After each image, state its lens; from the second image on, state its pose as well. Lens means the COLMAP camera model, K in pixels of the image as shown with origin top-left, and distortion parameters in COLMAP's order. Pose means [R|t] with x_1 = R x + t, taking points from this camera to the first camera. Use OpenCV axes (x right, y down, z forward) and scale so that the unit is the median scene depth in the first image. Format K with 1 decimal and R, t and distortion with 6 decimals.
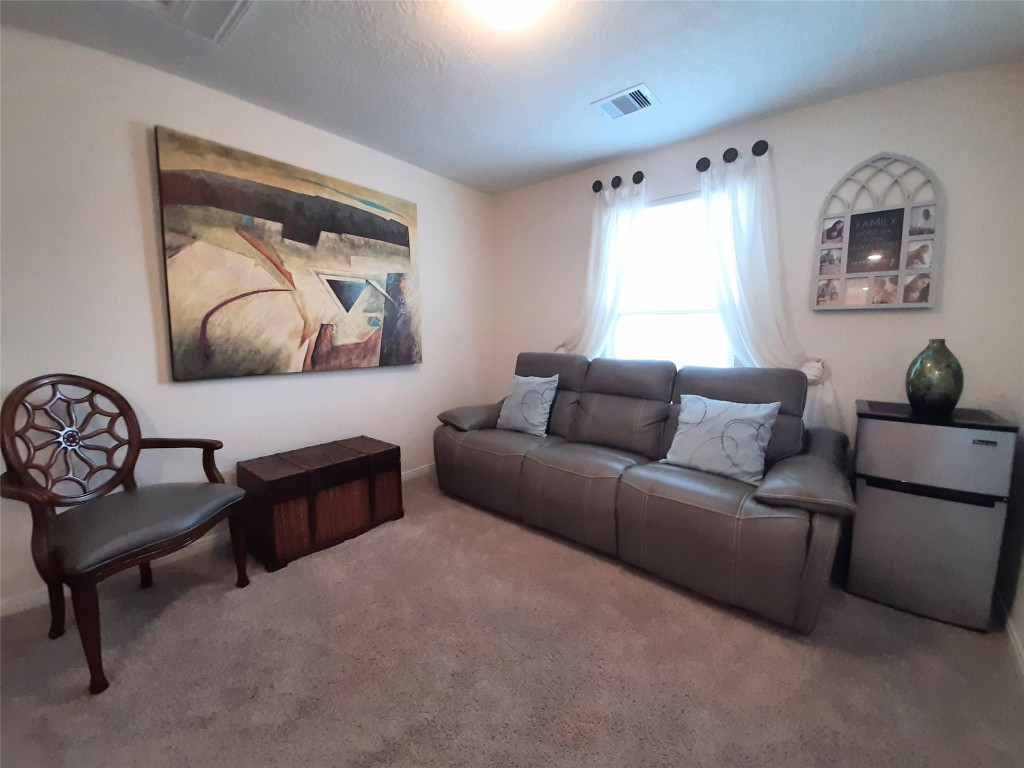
lens RADIAL K [[404.7, 0, 505.9], [0, 404.7, 369.2], [0, 0, 1]] dist [0.011438, -0.000172]
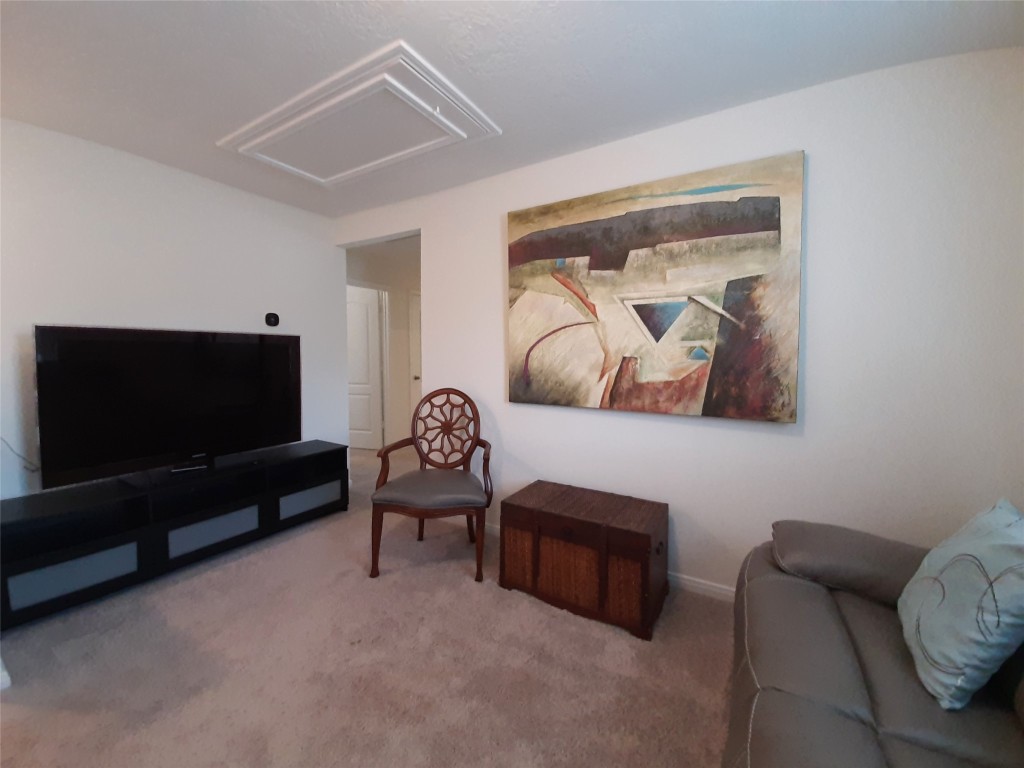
lens RADIAL K [[404.7, 0, 505.9], [0, 404.7, 369.2], [0, 0, 1]] dist [0.011438, -0.000172]
pose [[0.147850, 0.036145, -0.988349, 0.378702], [-0.096727, 0.995070, 0.021921, -0.081653], [0.984268, 0.092359, 0.150617, 0.638952]]
